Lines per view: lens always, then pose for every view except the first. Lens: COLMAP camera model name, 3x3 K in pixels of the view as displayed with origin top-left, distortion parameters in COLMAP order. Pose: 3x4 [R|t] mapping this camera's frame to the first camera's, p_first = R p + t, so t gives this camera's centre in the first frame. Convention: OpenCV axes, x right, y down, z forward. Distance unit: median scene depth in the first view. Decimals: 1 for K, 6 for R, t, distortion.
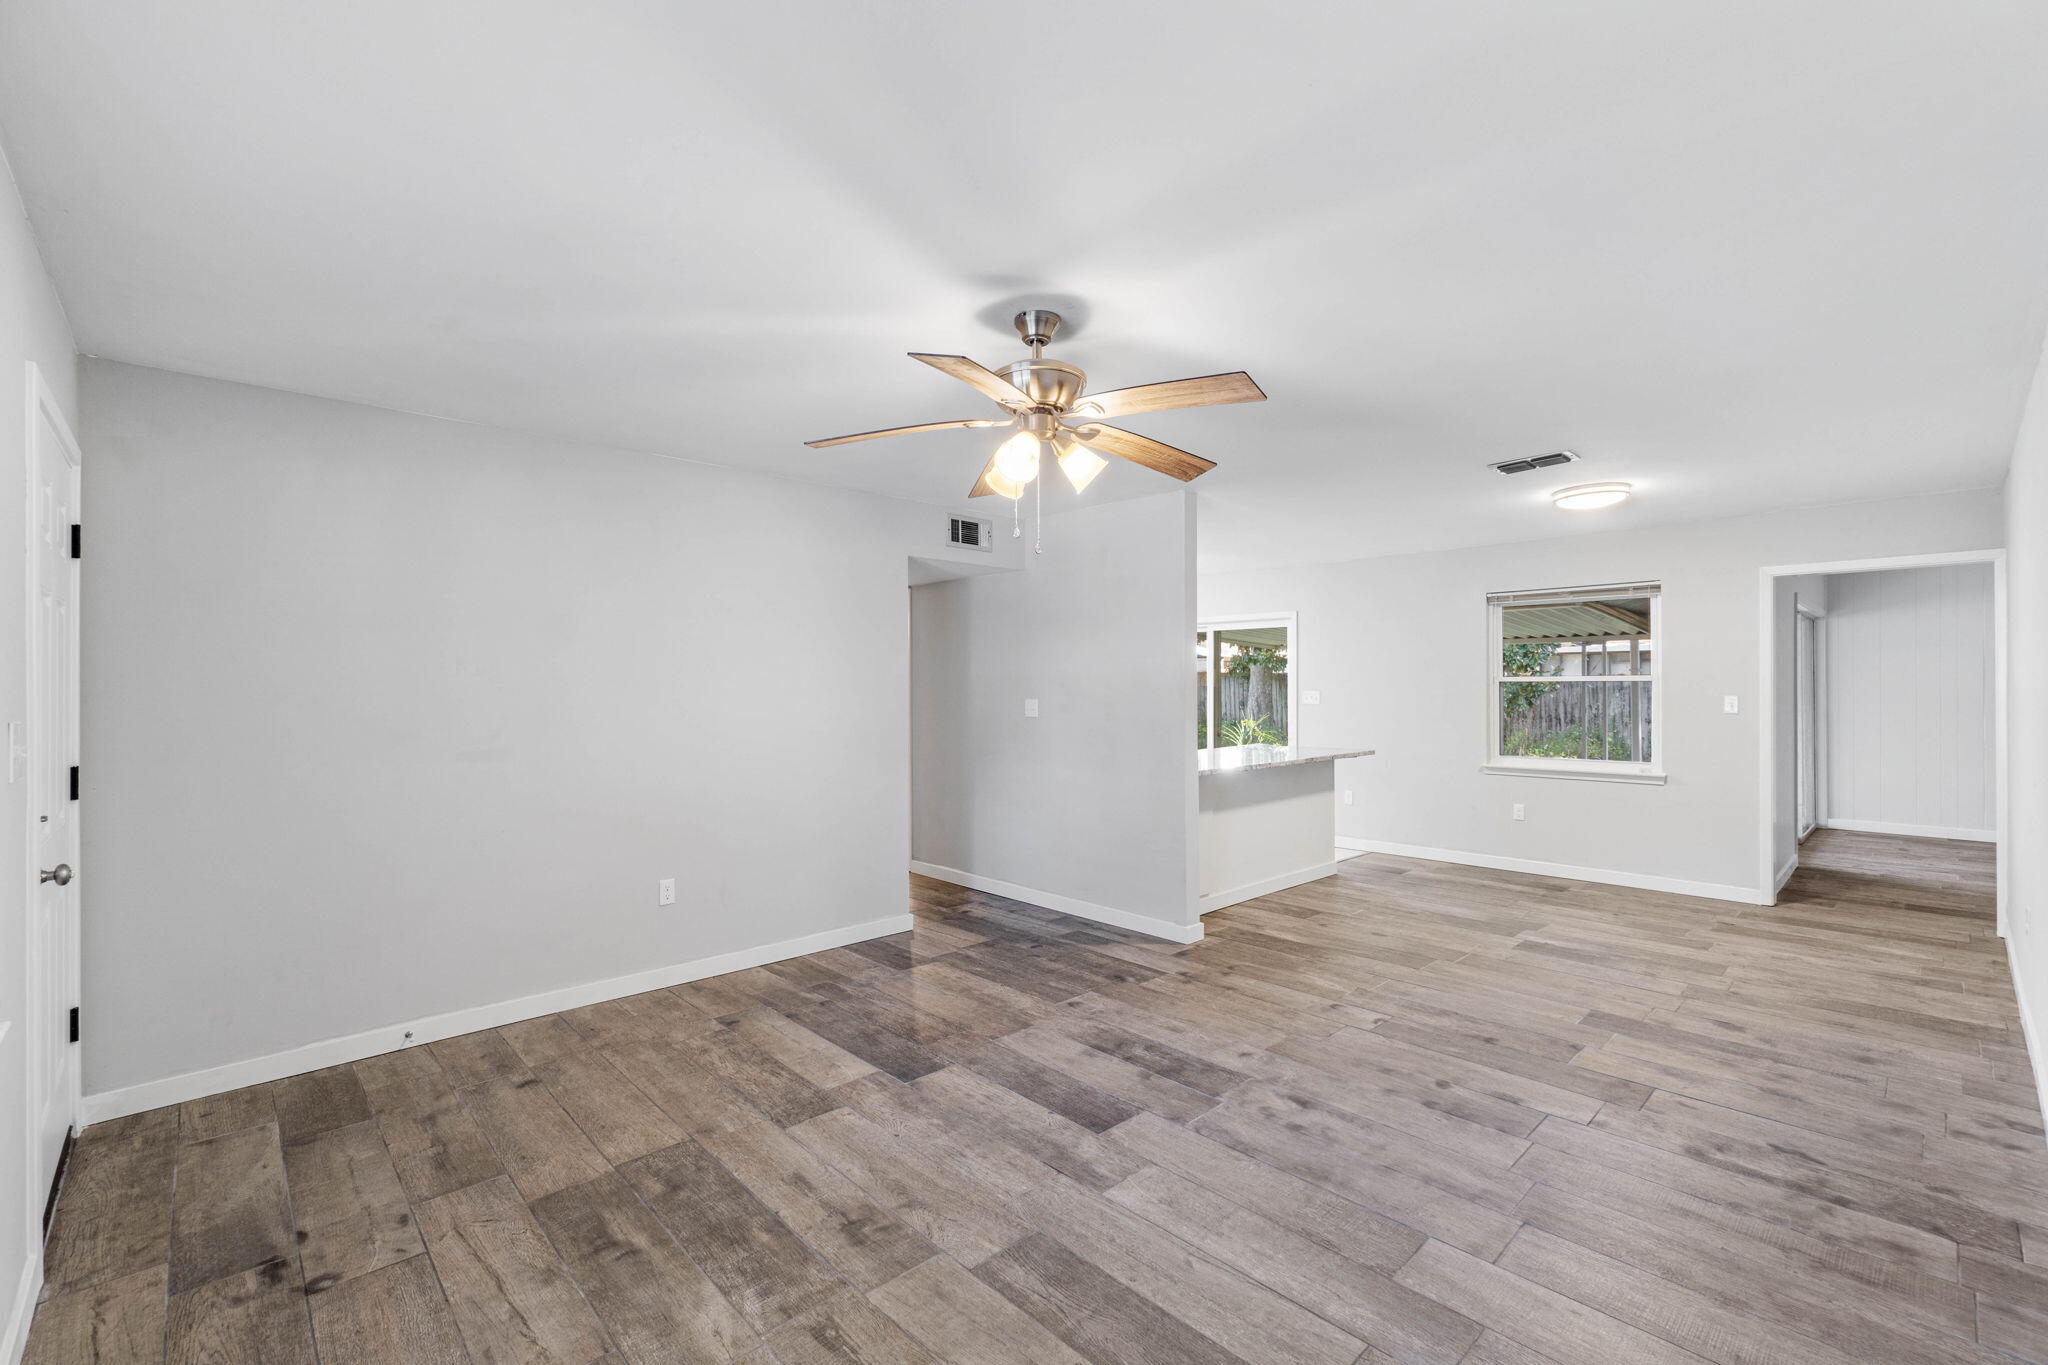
lens RADIAL K [[877.0, 0, 1040.9], [0, 877.0, 687.4], [0, 0, 1]] dist [-0.000287, 0.001455]
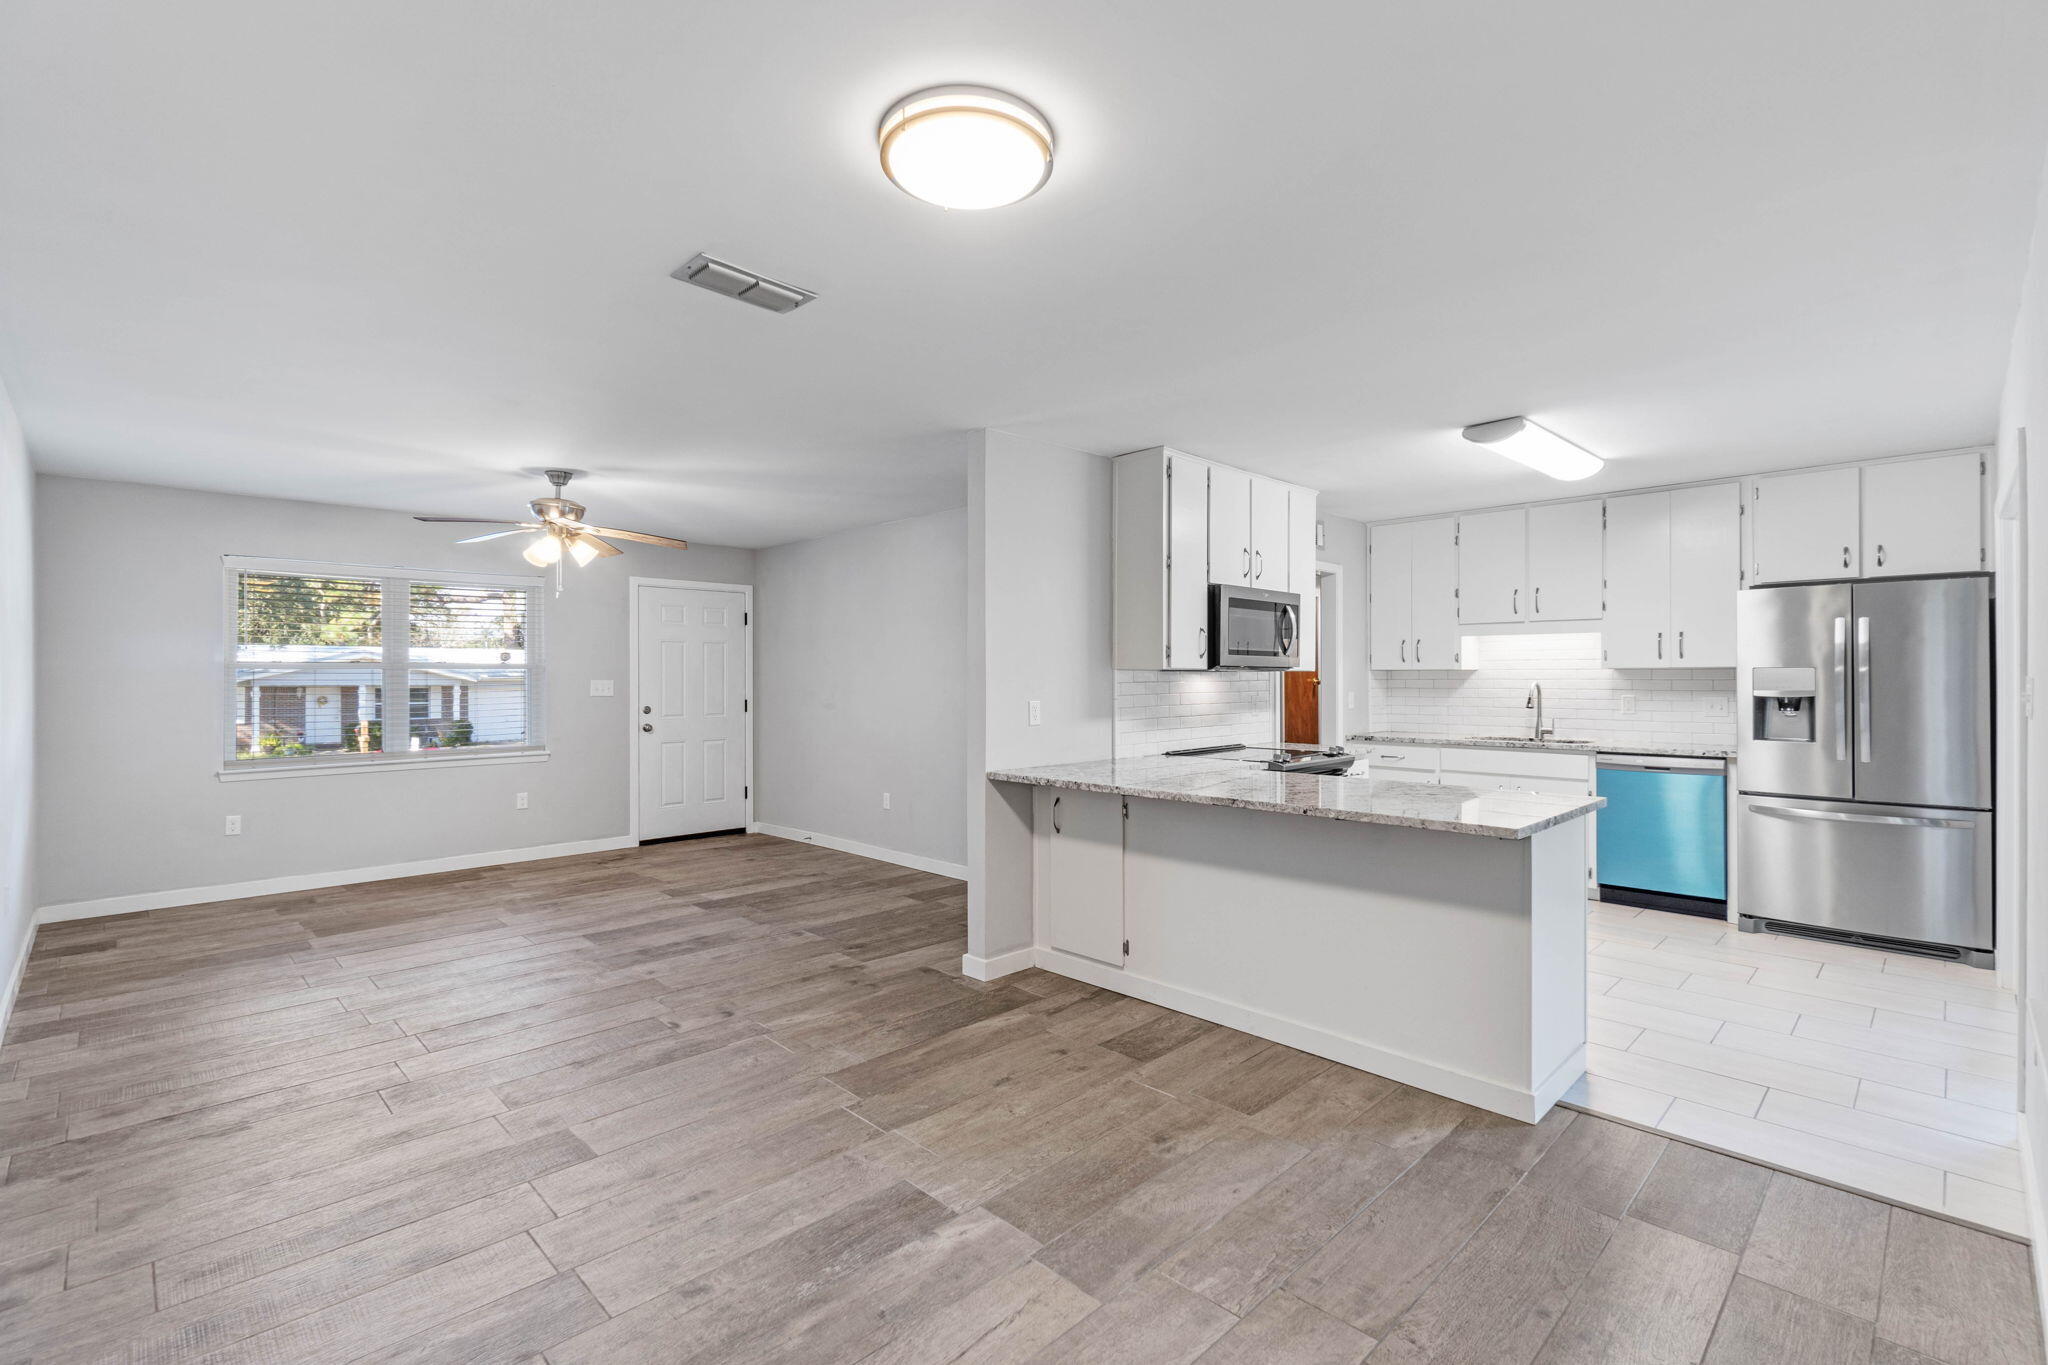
lens RADIAL K [[935.6, 0, 1022.2], [0, 935.6, 677.7], [0, 0, 1]] dist [-0.004673, 0.001446]
pose [[0.003629, 0.002734, -0.999990, 1.040656], [0.000021, 0.999996, 0.002734, 0.006816], [0.999993, -0.000031, 0.003629, 1.032318]]
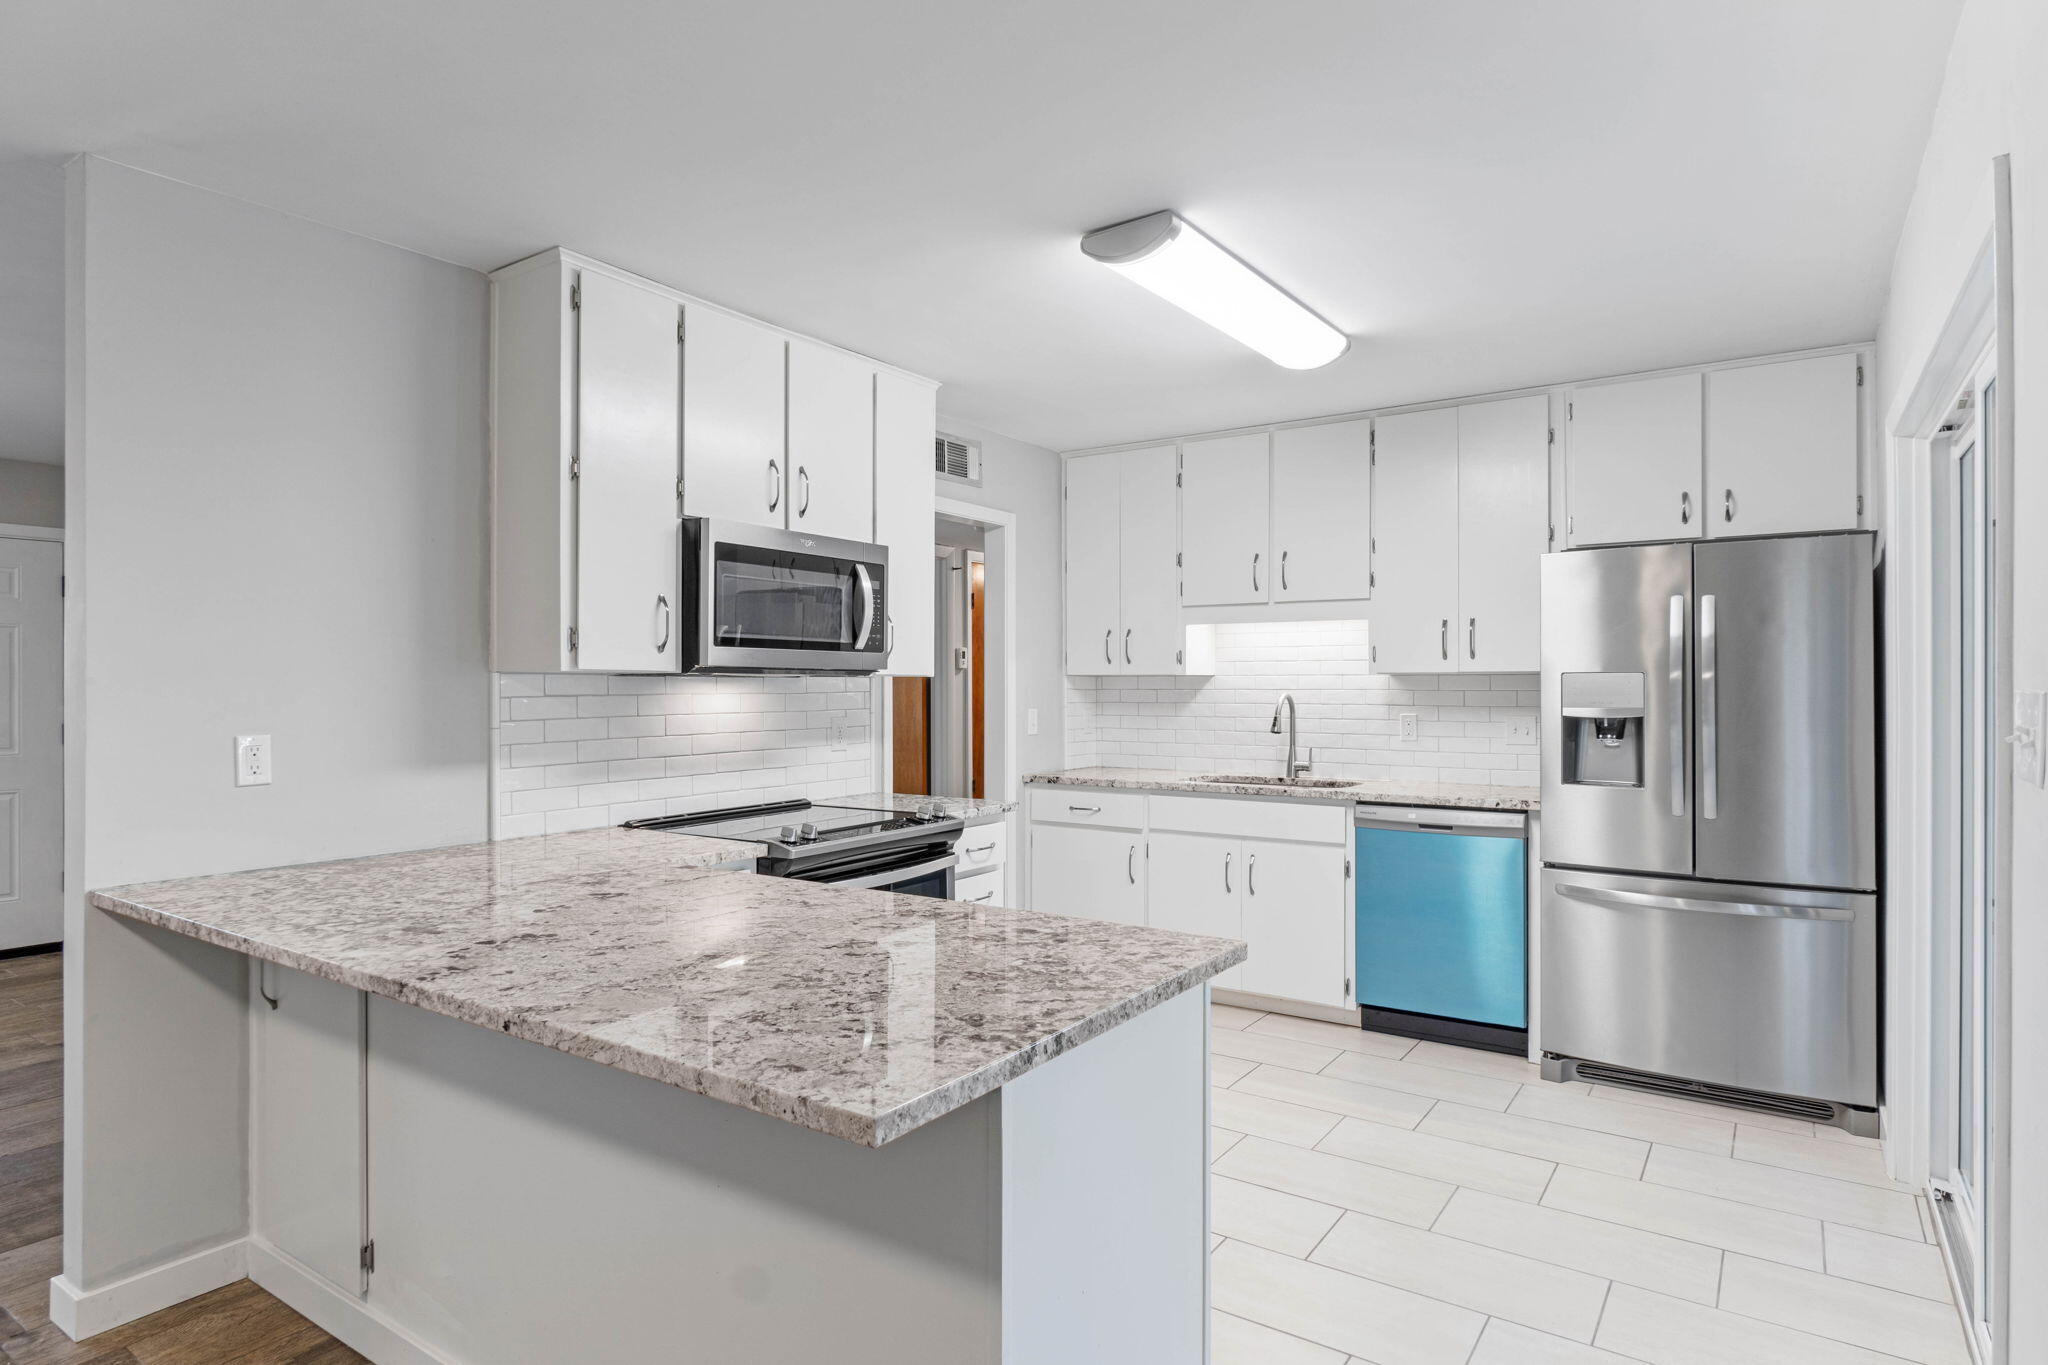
lens RADIAL K [[1152.8, 0, 1033.4], [0, 1152.8, 686.1], [0, 0, 1]] dist [-0.010322, 0.000488]
pose [[0.206222, 0.003704, -0.978498, 0.744400], [-0.001324, 0.999993, 0.003507, 0.005759], [0.978504, 0.000573, 0.206225, 1.300043]]
